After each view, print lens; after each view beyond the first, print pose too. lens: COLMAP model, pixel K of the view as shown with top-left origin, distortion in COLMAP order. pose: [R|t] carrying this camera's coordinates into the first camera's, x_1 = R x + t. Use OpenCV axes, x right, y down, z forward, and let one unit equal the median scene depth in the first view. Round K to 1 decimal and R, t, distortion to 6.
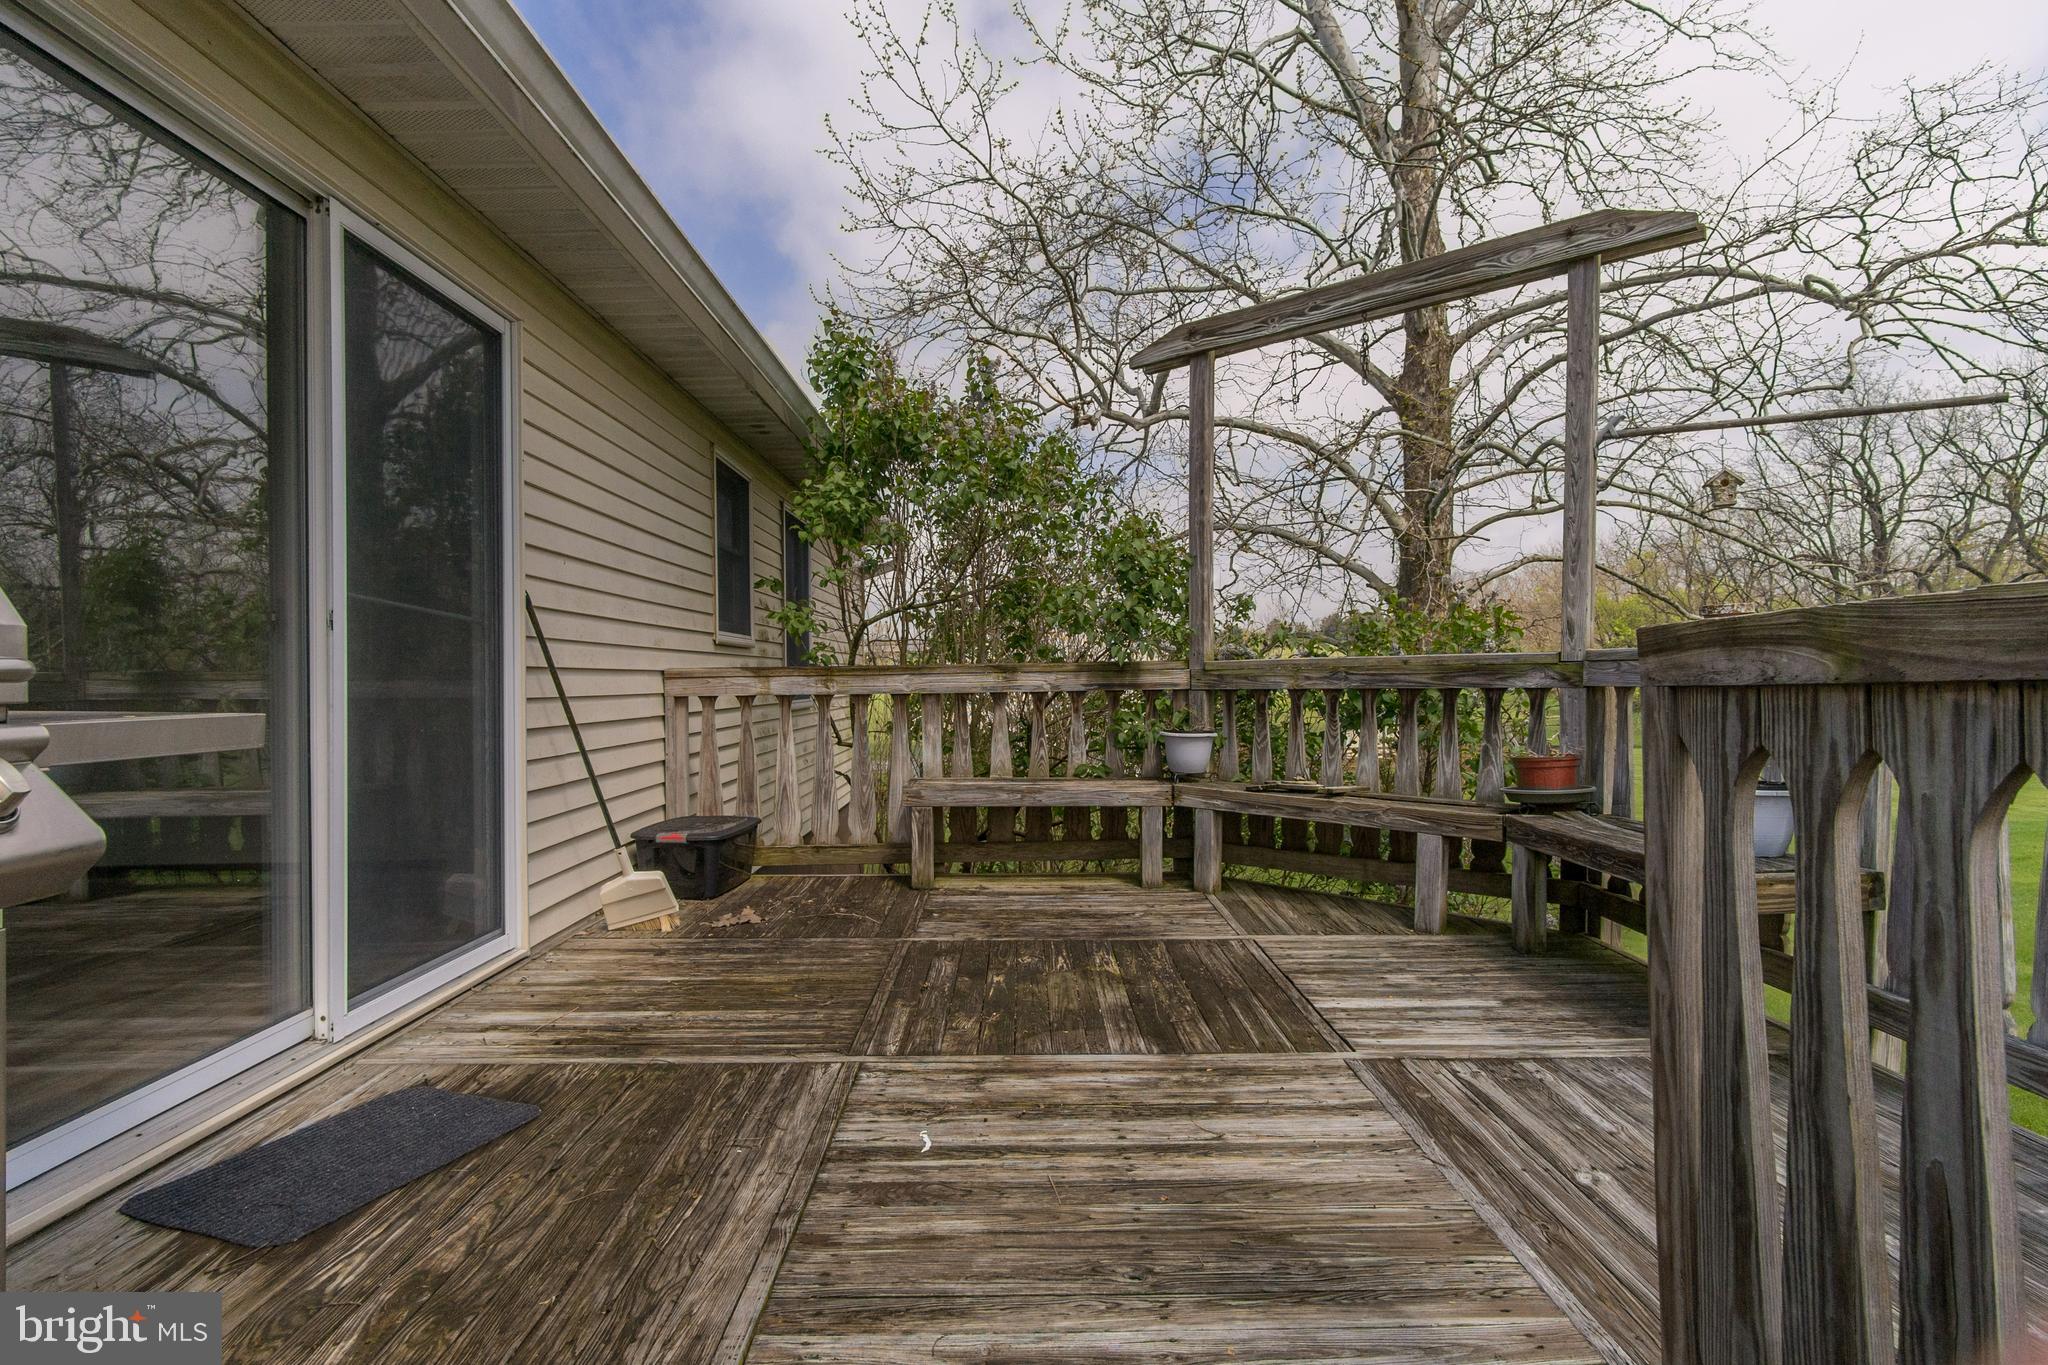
lens RADIAL K [[1095.5, 0, 1025.4], [0, 1095.5, 680.1], [0, 0, 1]] dist [0.005825, 0.002262]
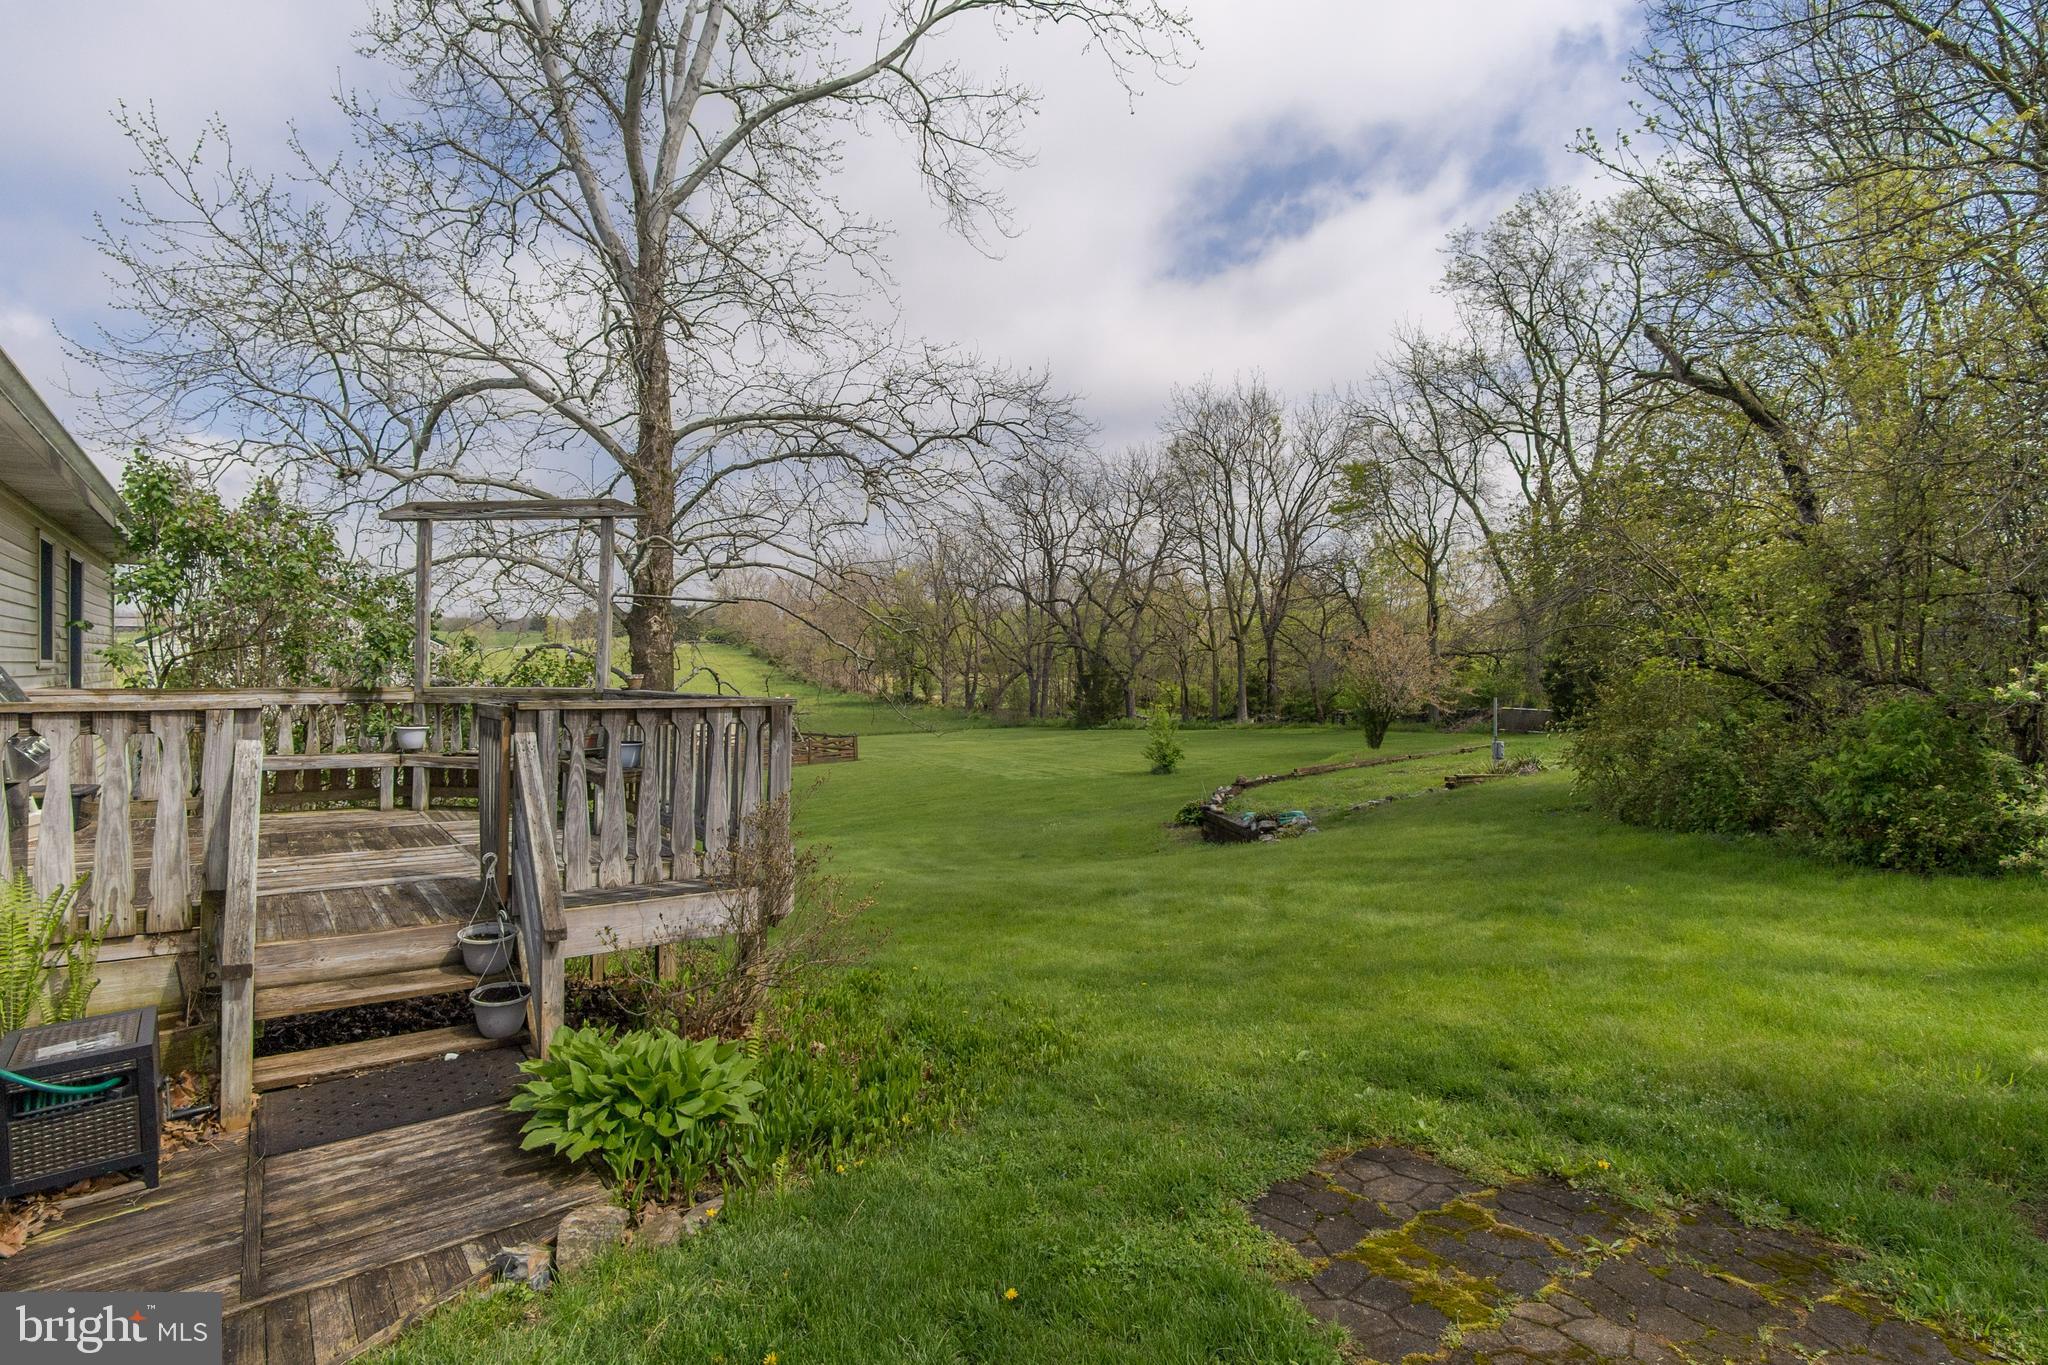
lens RADIAL K [[1095.5, 0, 1032.3], [0, 1095.5, 673.4], [0, 0, 1]] dist [0.005825, 0.002262]
pose [[0.820004, 0.014696, 0.572169, -0.050045], [-0.014973, 0.999879, -0.004225, -0.046933], [-0.572162, -0.005103, 0.820125, -1.055150]]
